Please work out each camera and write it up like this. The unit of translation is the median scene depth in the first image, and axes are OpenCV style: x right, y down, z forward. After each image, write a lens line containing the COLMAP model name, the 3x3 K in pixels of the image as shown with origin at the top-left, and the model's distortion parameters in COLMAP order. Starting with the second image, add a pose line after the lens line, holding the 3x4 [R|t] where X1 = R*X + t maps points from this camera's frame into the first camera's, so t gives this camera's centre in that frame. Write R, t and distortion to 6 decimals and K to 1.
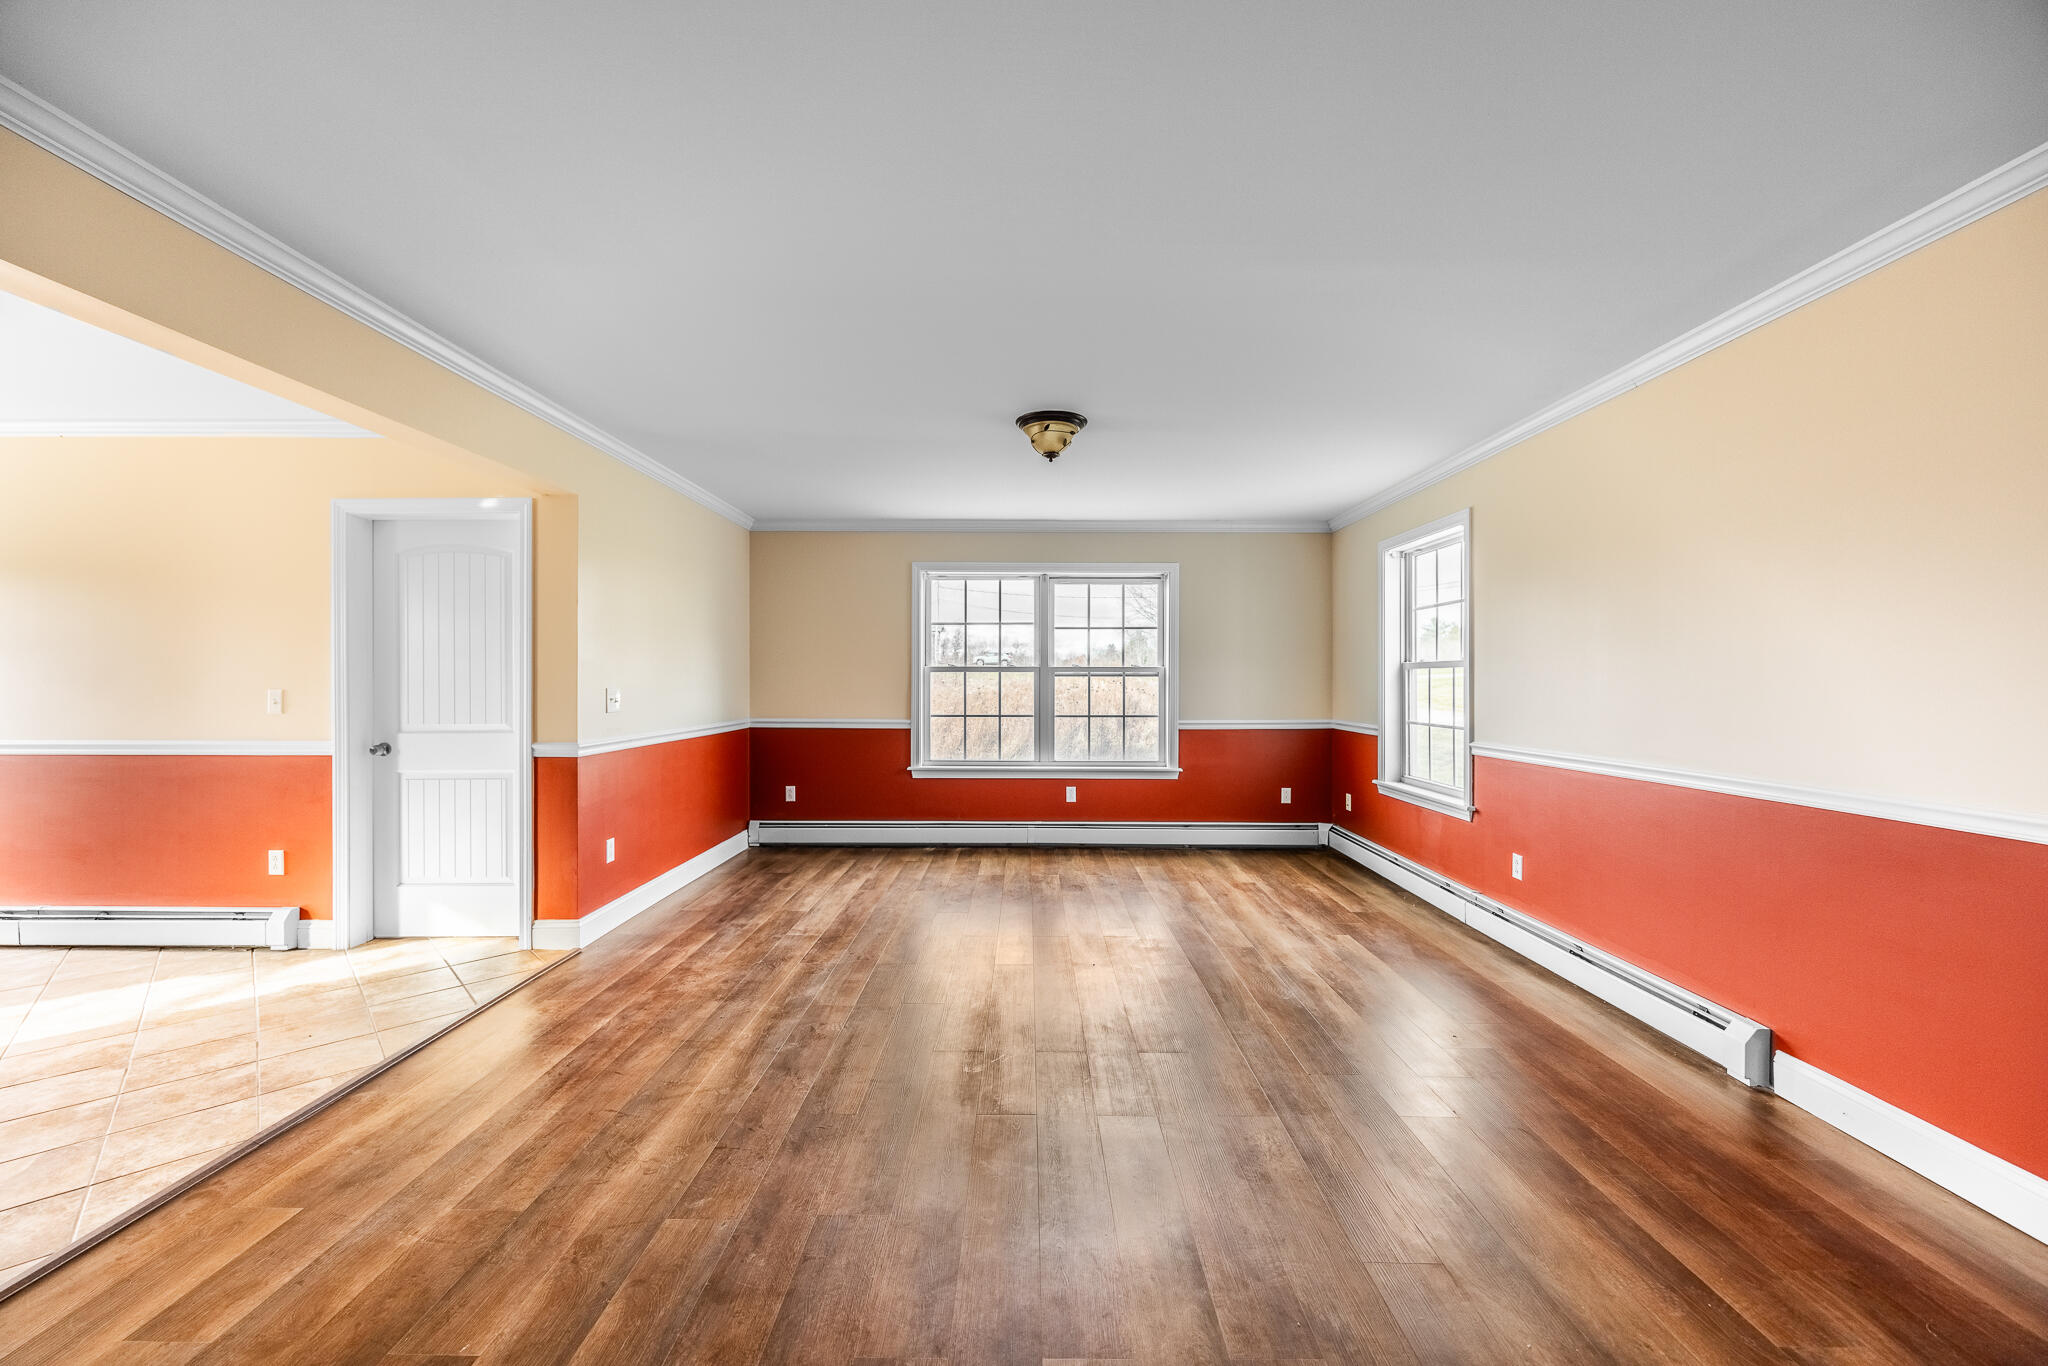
lens RADIAL K [[795.8, 0, 1026.4], [0, 795.8, 682.9], [0, 0, 1]] dist [-0.001974, -0.000502]
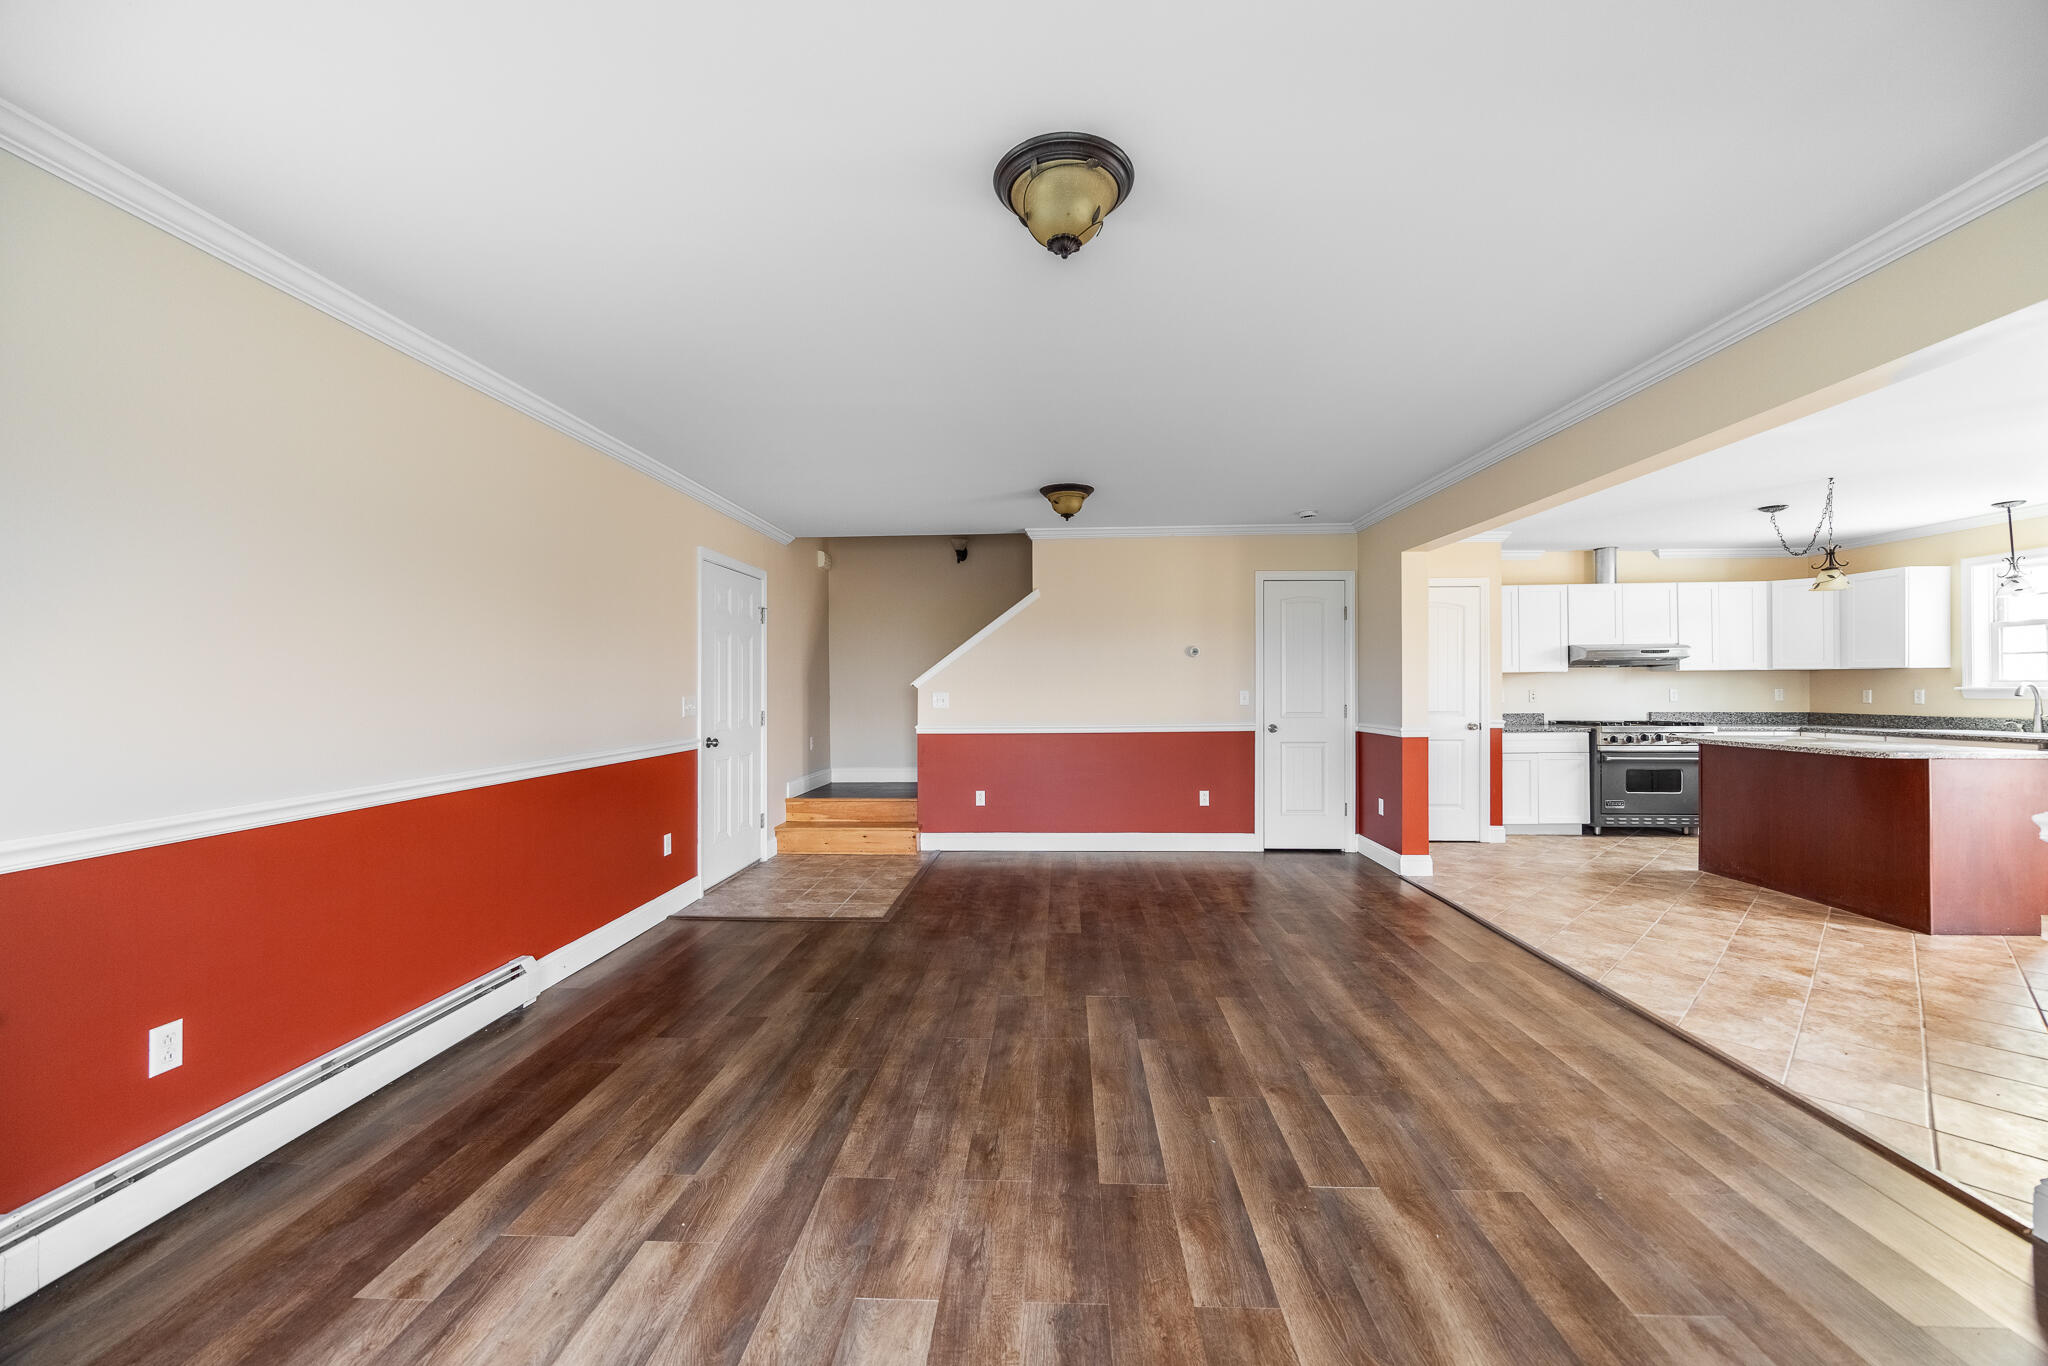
lens RADIAL K [[795.8, 0, 1020.8], [0, 795.8, 684.2], [0, 0, 1]] dist [-0.001974, -0.000502]
pose [[-0.998684, 0.003845, 0.051134, 0.040887], [0.003764, 0.999992, -0.001675, -0.004244], [-0.051140, -0.001480, -0.998690, 1.838425]]
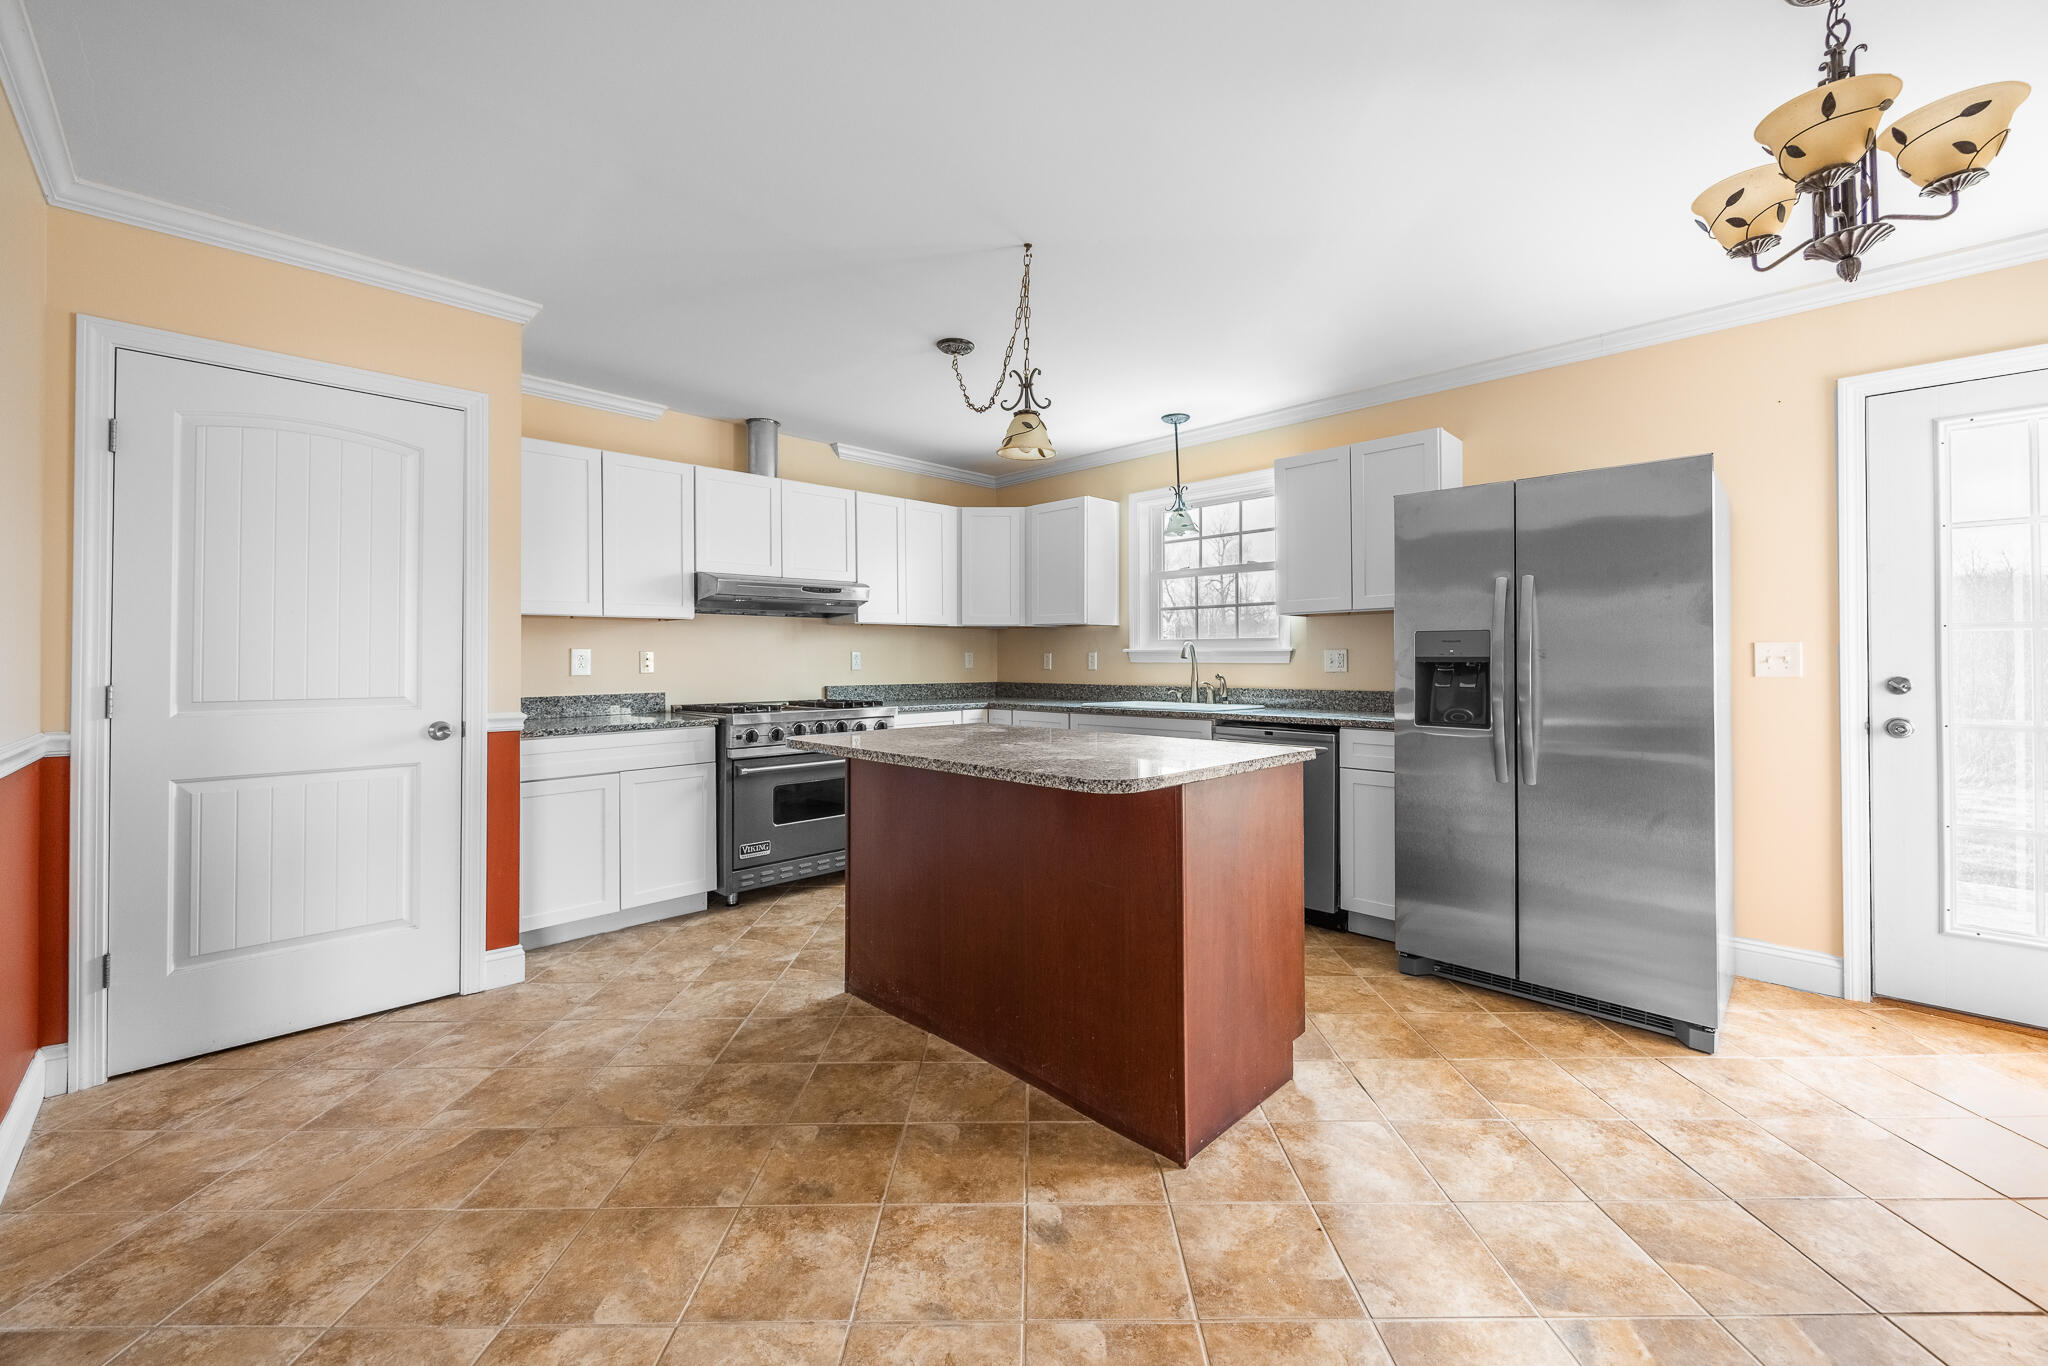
lens RADIAL K [[795.8, 0, 1035.6], [0, 795.8, 665.0], [0, 0, 1]] dist [-0.001974, -0.000502]
pose [[-0.706581, 0.004640, -0.707617, -0.409003], [0.002212, 0.999988, 0.004347, 0.014021], [0.707629, 0.001506, -0.706583, 1.327870]]
